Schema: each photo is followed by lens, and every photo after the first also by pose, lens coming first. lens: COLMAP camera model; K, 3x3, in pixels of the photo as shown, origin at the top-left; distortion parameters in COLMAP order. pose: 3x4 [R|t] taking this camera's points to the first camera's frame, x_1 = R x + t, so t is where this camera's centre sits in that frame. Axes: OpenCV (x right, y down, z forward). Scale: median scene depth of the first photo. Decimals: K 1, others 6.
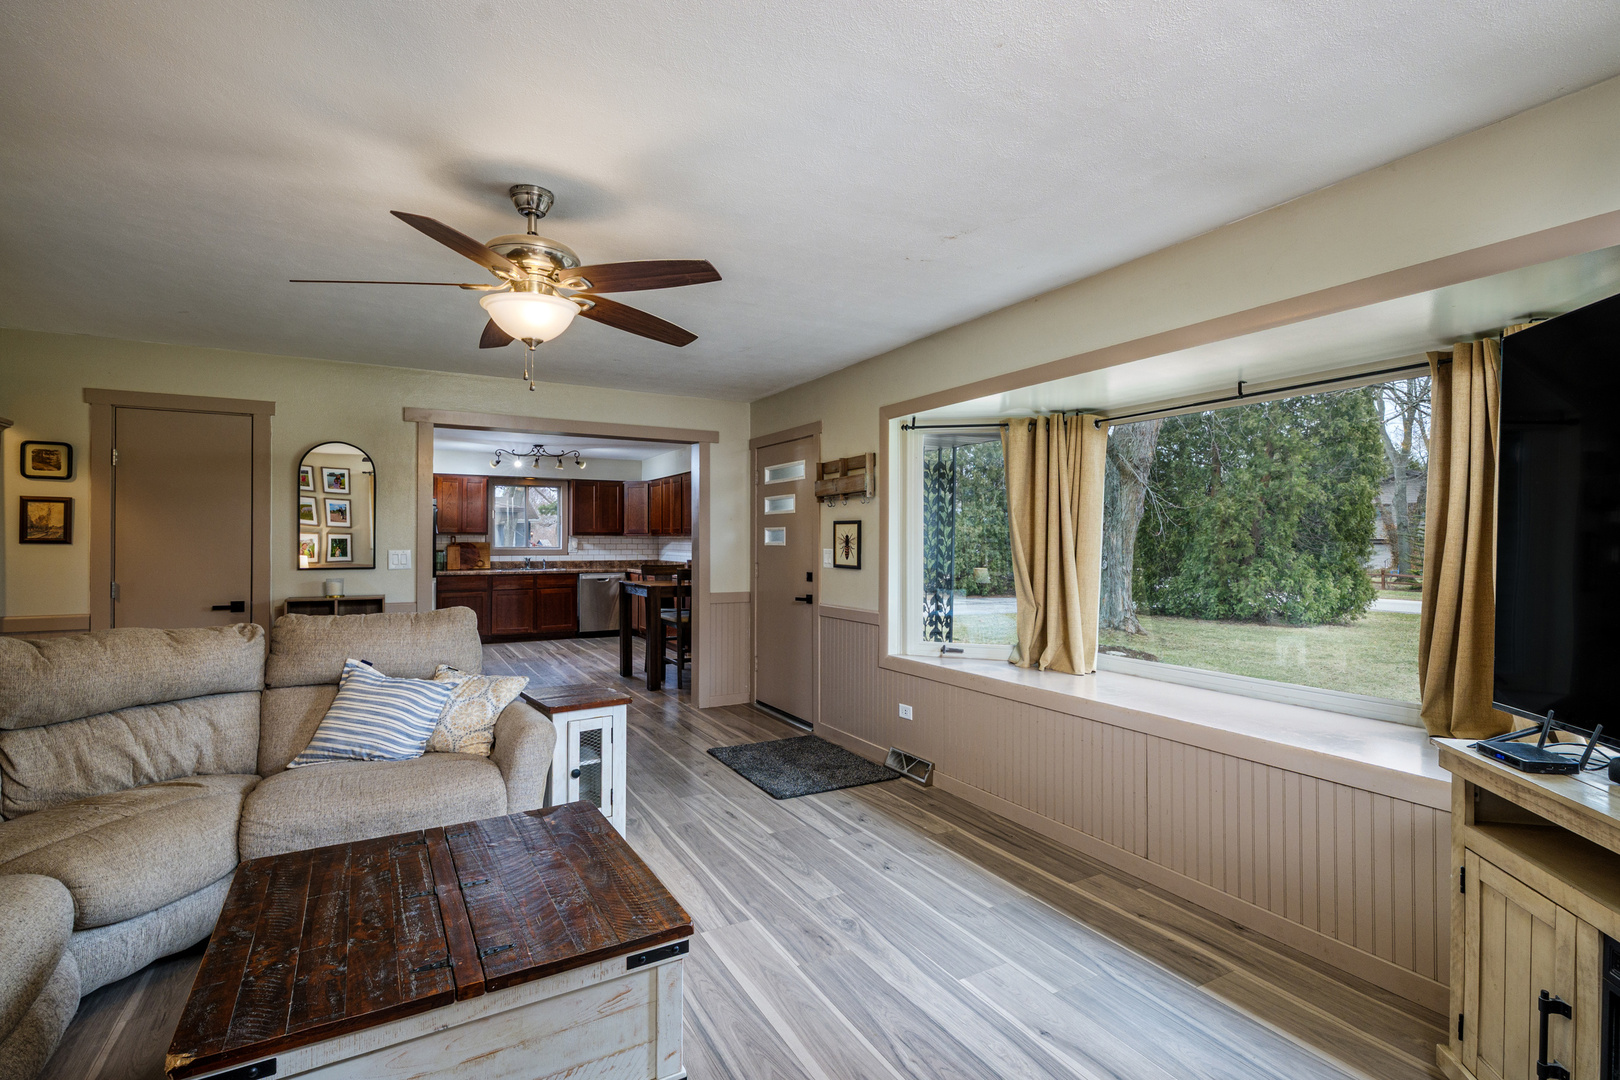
lens RADIAL K [[751.4, 0, 810.0], [0, 751.4, 540.0], [0, 0, 1]] dist [-0.002057, -0.000499]
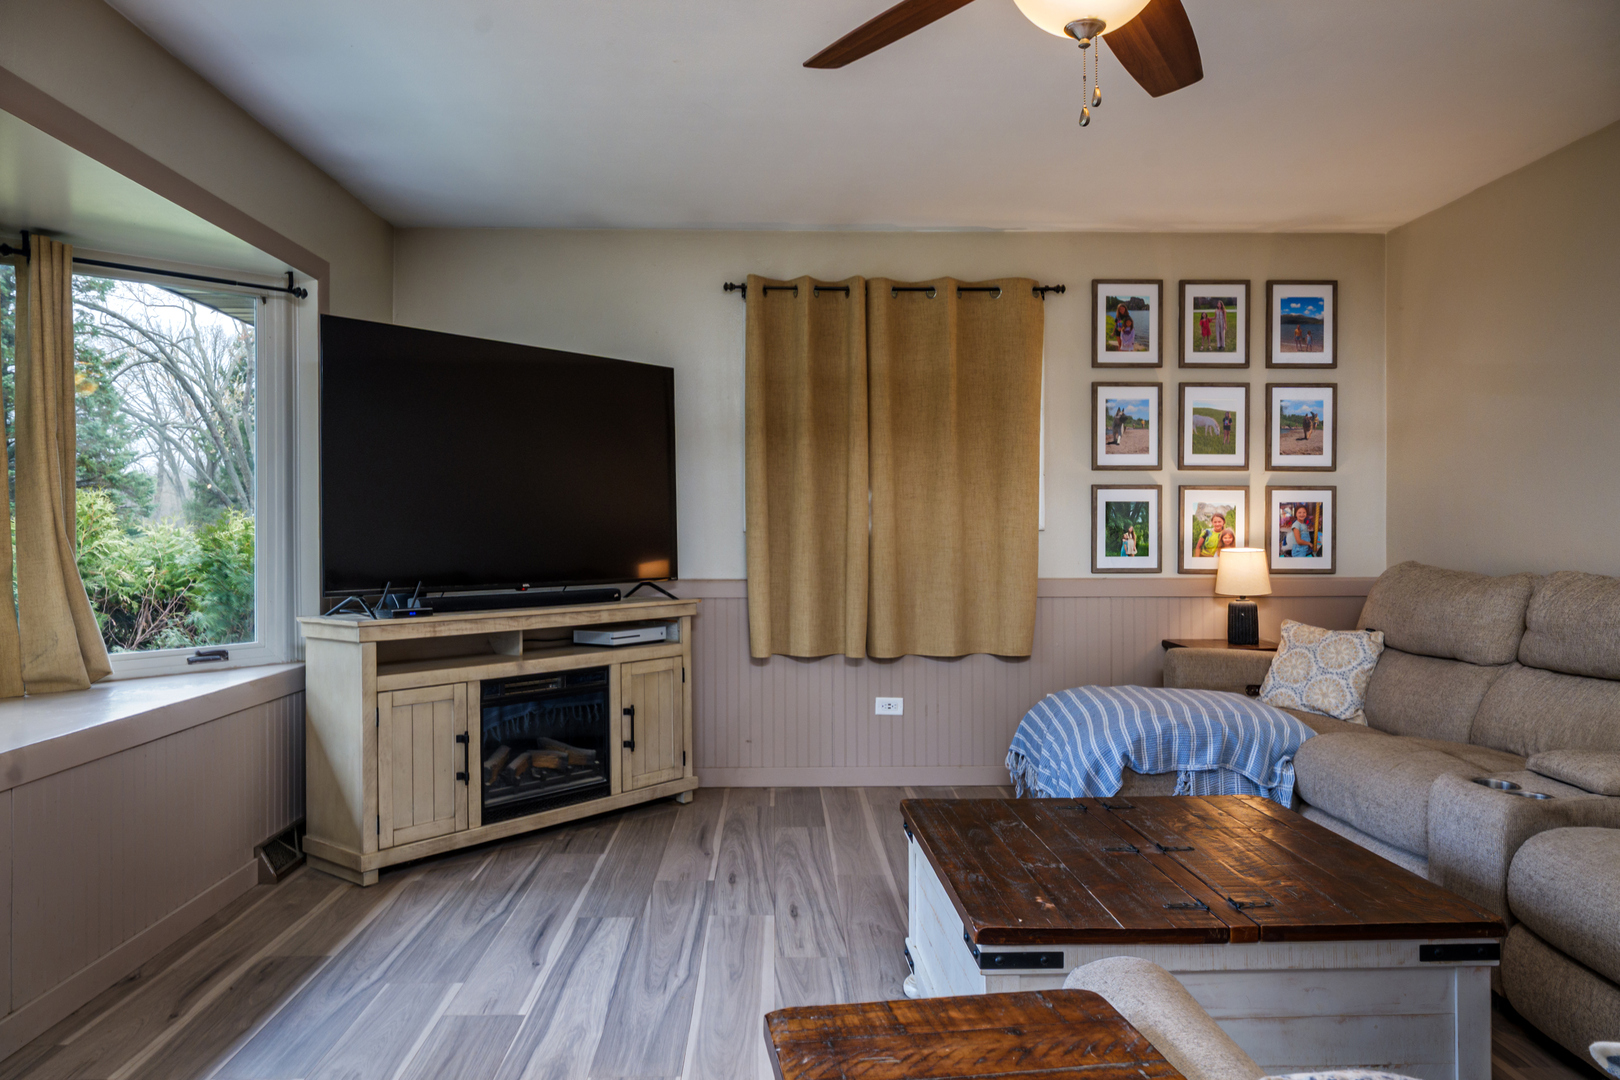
lens RADIAL K [[1119.6, 0, 810.0], [0, 1119.6, 540.0], [0, 0, 1]] dist [0.000586, 0.000144]
pose [[-0.885890, -0.006815, 0.463845, -0.600305], [-0.001057, 0.999919, 0.012673, 0.080103], [-0.463894, 0.010737, -0.885826, 1.894281]]
